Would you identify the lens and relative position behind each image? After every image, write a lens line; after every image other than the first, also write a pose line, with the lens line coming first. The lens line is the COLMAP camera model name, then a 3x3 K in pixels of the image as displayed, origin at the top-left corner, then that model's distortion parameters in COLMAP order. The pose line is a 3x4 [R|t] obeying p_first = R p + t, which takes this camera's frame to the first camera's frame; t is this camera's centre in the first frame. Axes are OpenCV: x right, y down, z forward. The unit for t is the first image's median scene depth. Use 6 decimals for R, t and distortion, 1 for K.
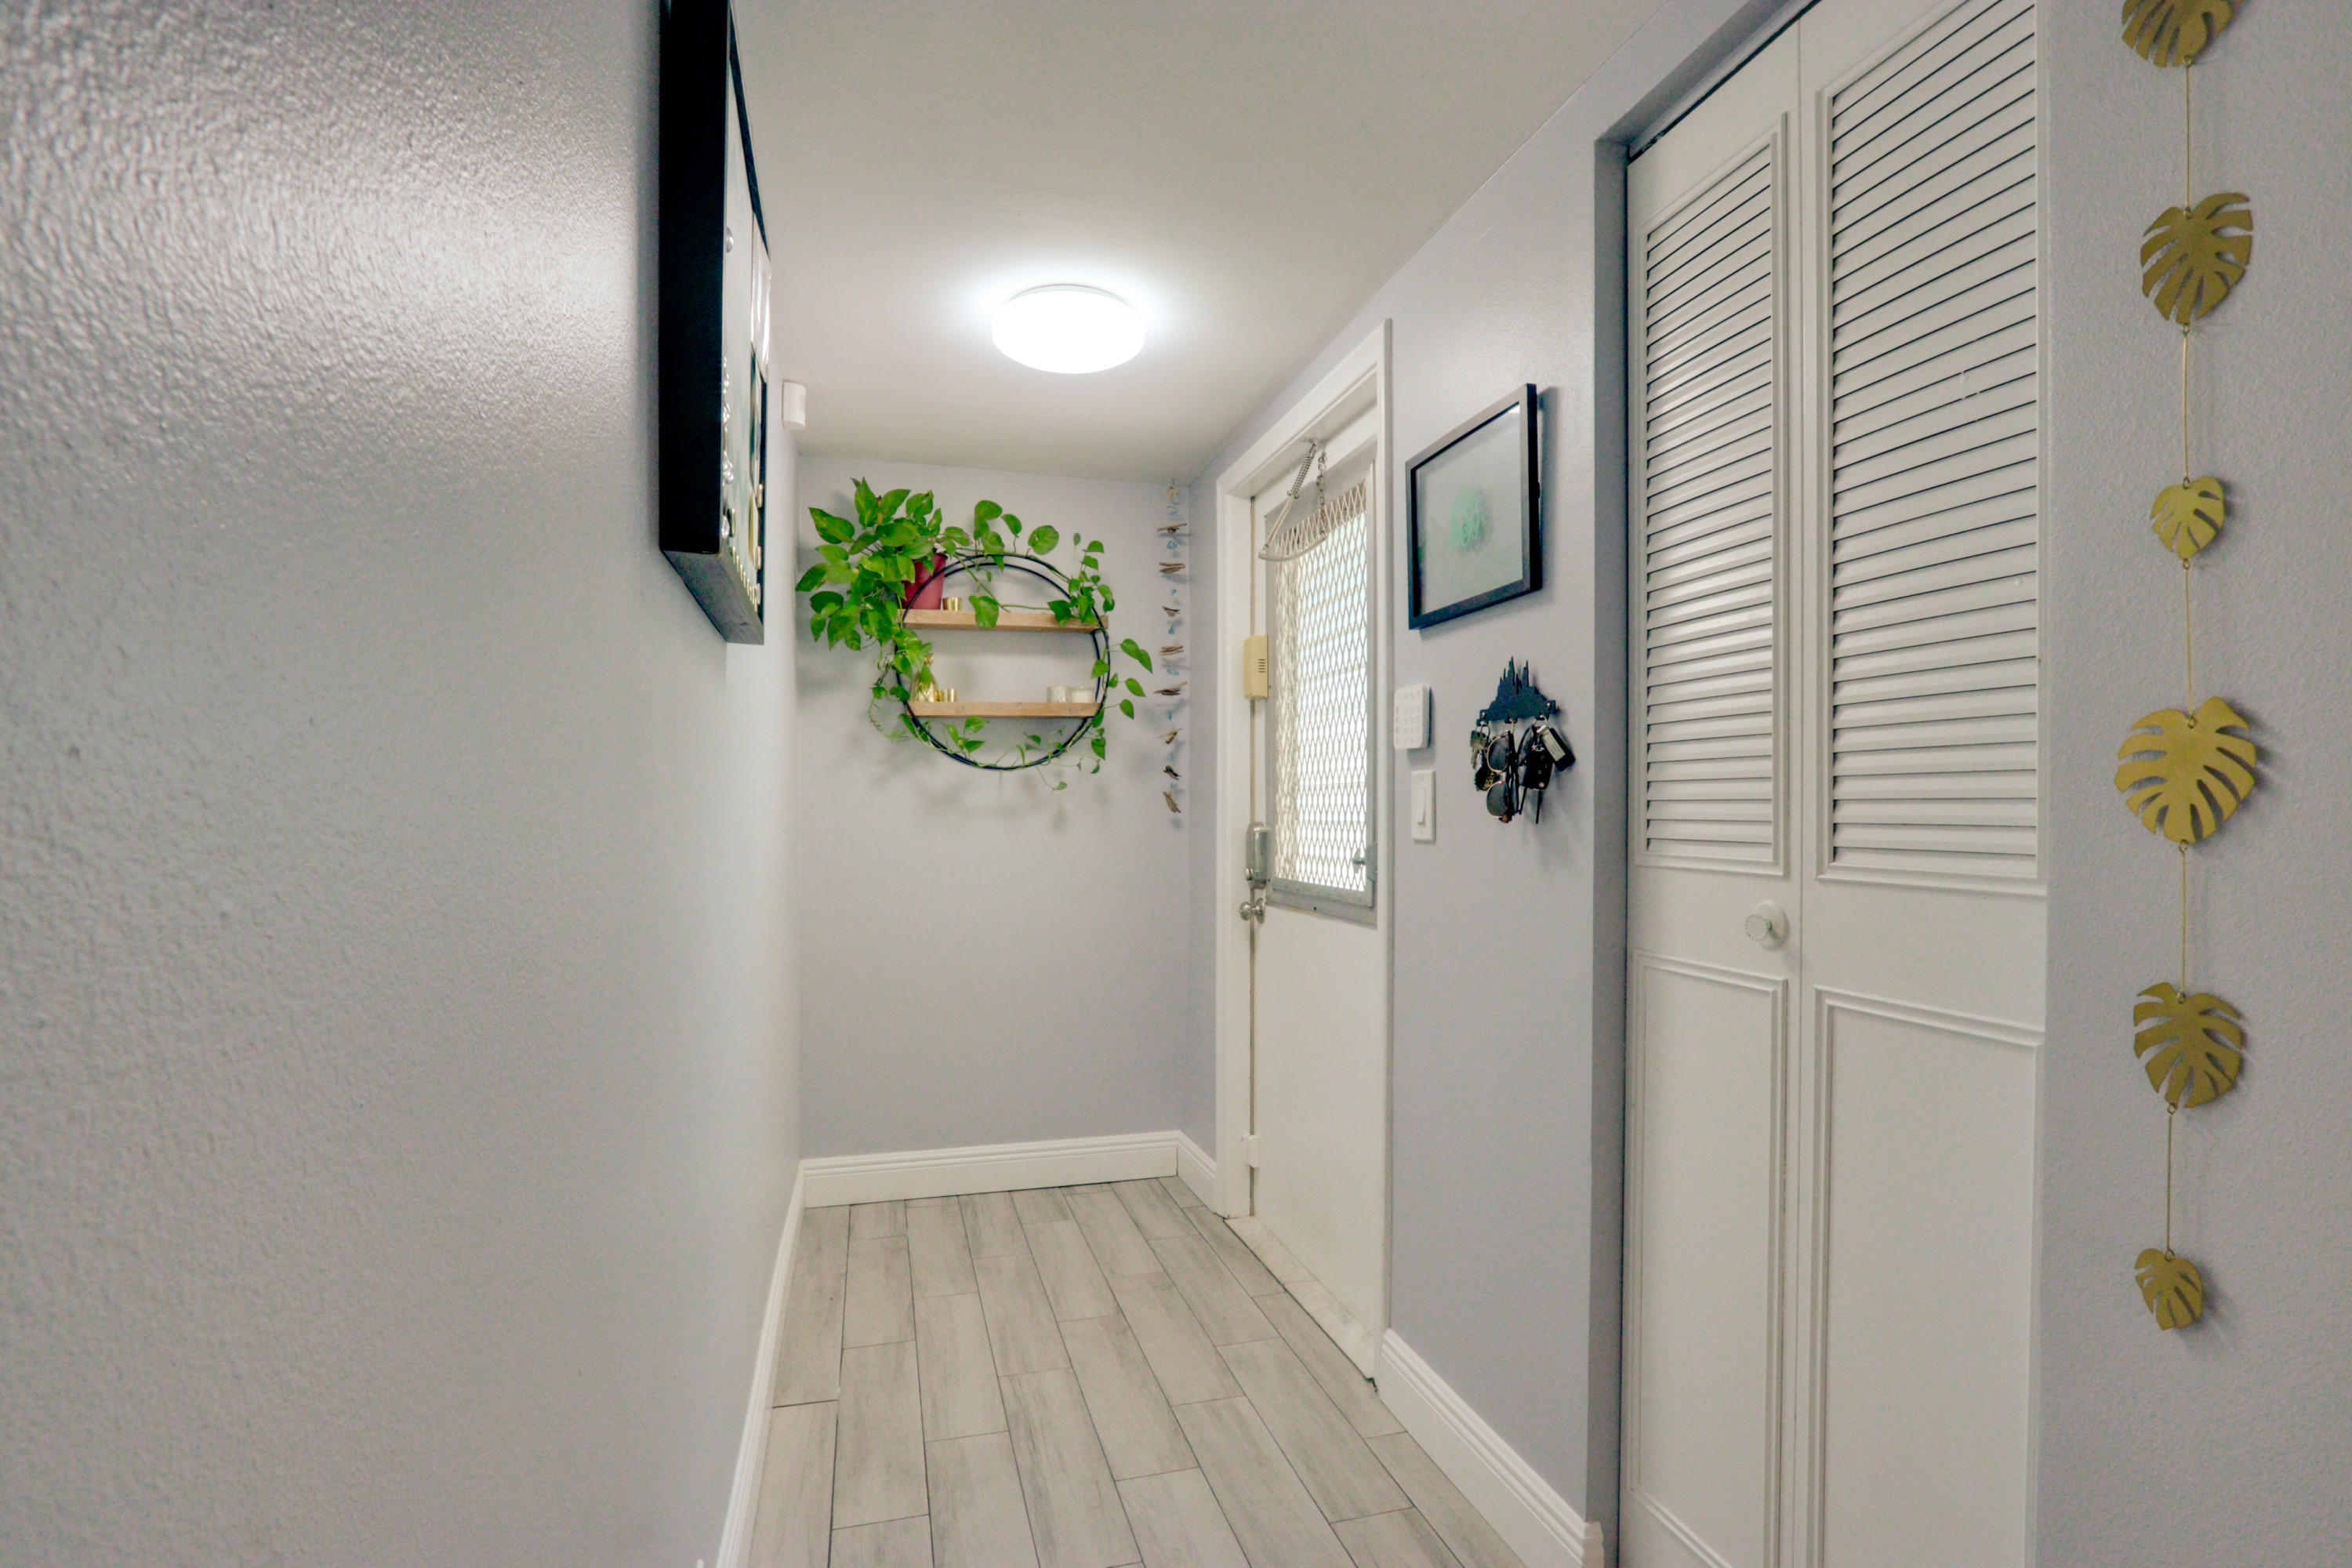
lens RADIAL K [[1100.2, 0, 1183.3], [0, 1100.2, 797.3], [0, 0, 1]] dist [-0.017144, 0.003799]
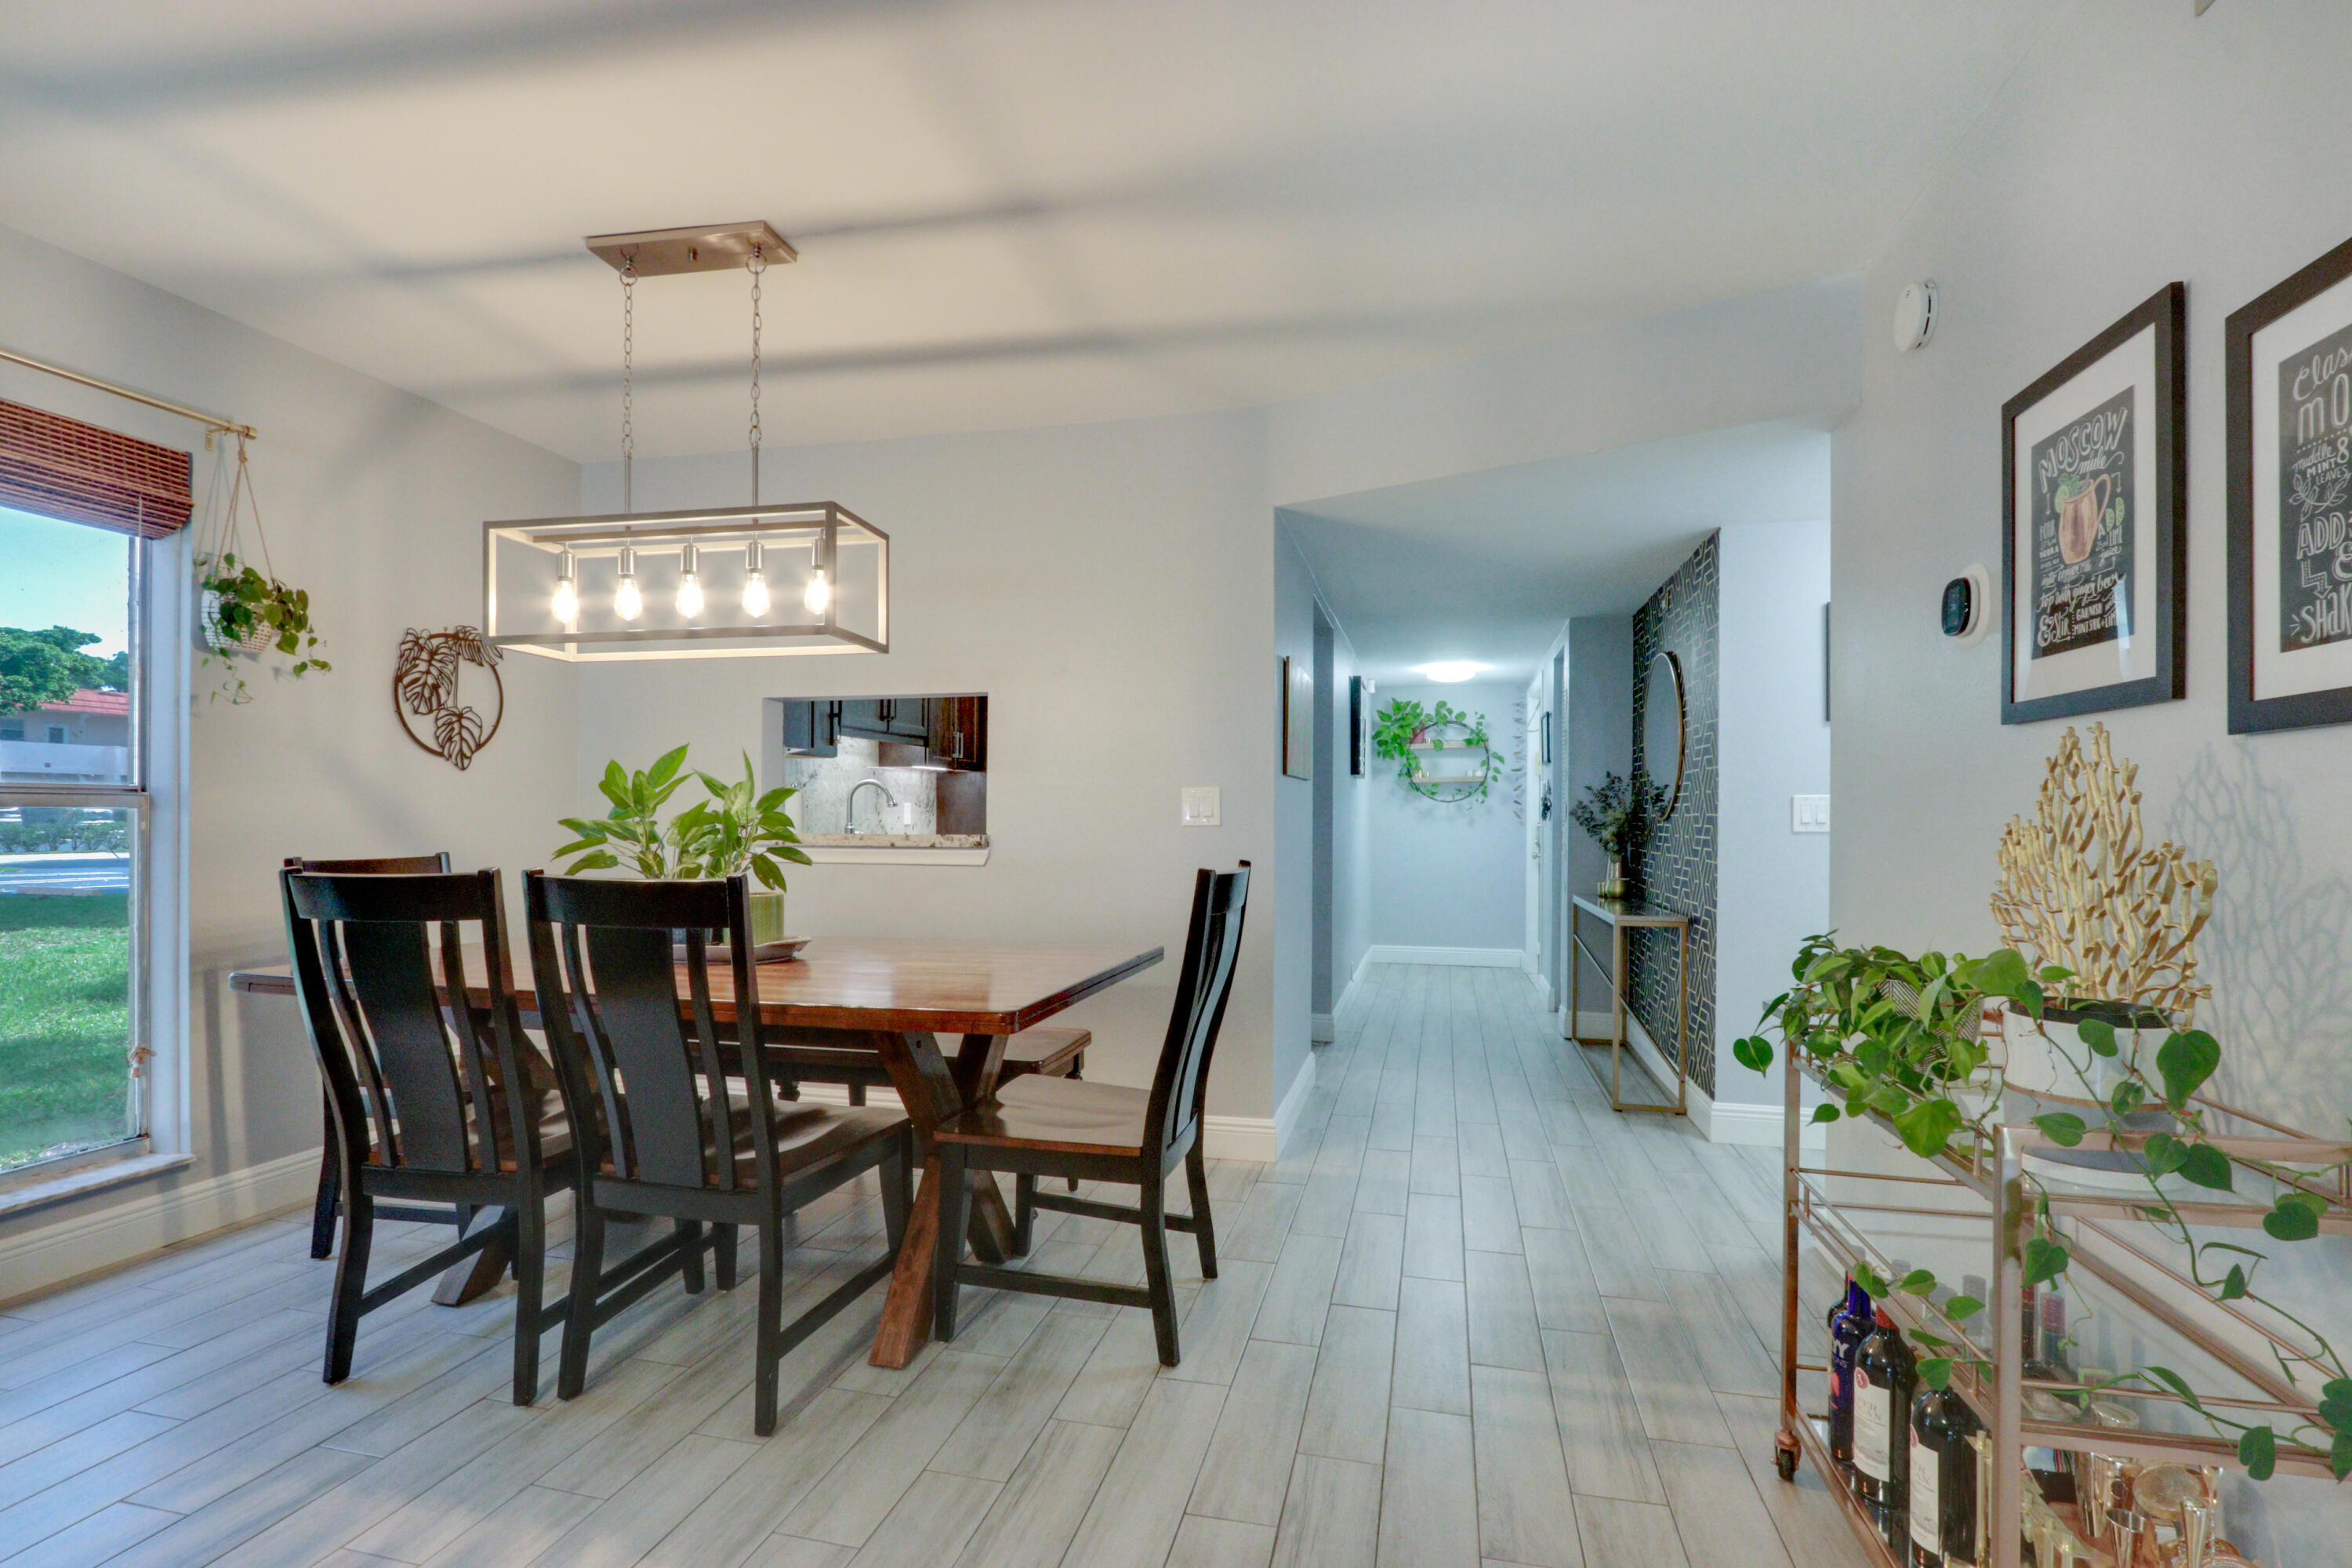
lens RADIAL K [[1100.2, 0, 1177.5], [0, 1100.2, 799.0], [0, 0, 1]] dist [-0.017144, 0.003799]
pose [[0.872614, 0.001528, -0.488408, 0.564055], [-0.007740, 0.999913, -0.010702, 0.000983], [0.488349, 0.013119, 0.872550, -1.629373]]
